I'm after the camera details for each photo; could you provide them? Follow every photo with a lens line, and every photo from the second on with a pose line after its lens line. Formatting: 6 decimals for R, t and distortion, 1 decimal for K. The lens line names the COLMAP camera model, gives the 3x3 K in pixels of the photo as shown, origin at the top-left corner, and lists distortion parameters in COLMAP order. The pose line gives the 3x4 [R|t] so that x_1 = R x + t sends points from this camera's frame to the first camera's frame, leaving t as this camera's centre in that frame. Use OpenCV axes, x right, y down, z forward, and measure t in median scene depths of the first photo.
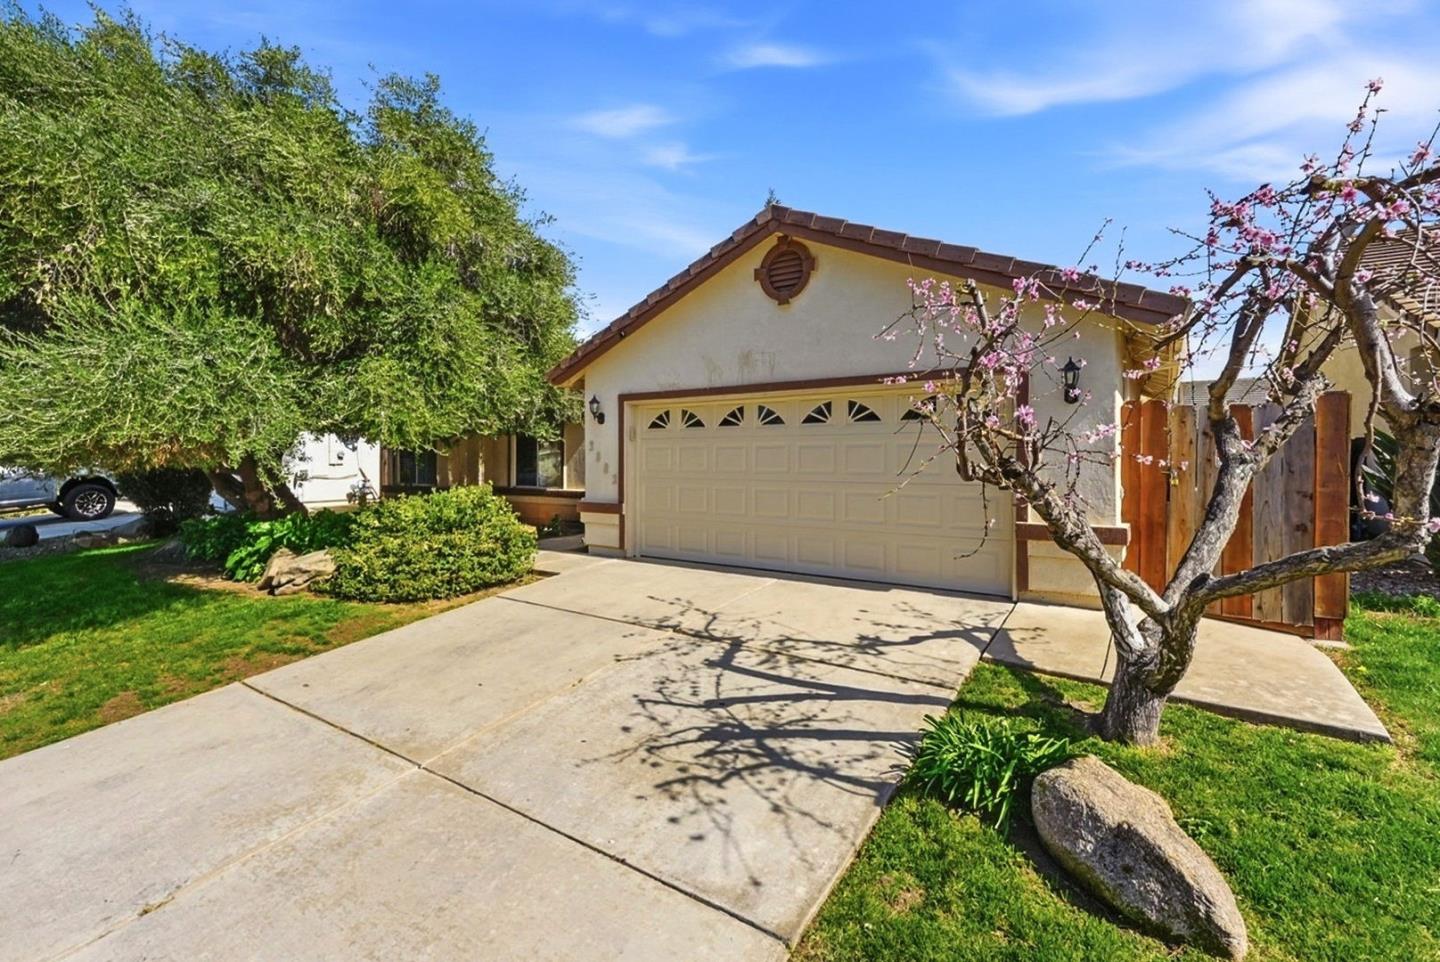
lens RADIAL K [[679.2, 0, 720.0], [0, 679.2, 481.0], [0, 0, 1]] dist [0.001867, -0.000277]
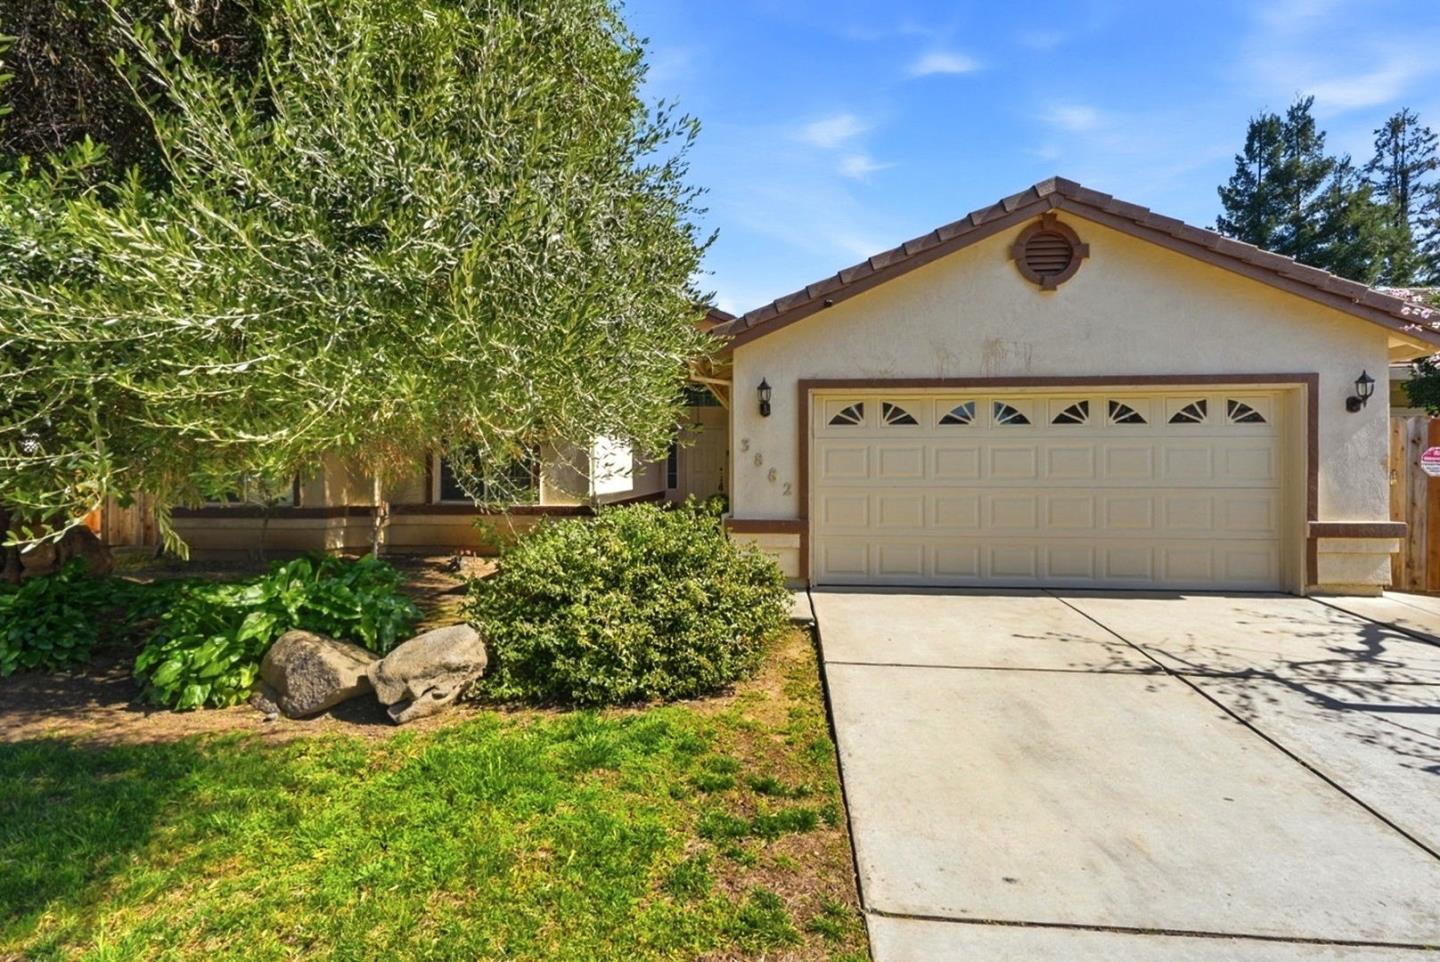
lens RADIAL K [[679.2, 0, 720.0], [0, 679.2, 481.0], [0, 0, 1]] dist [0.001867, -0.000277]
pose [[0.863631, -0.011537, 0.503993, -0.696076], [0.016830, 0.999841, -0.005952, -0.009512], [-0.503844, 0.013623, 0.863687, 0.423202]]
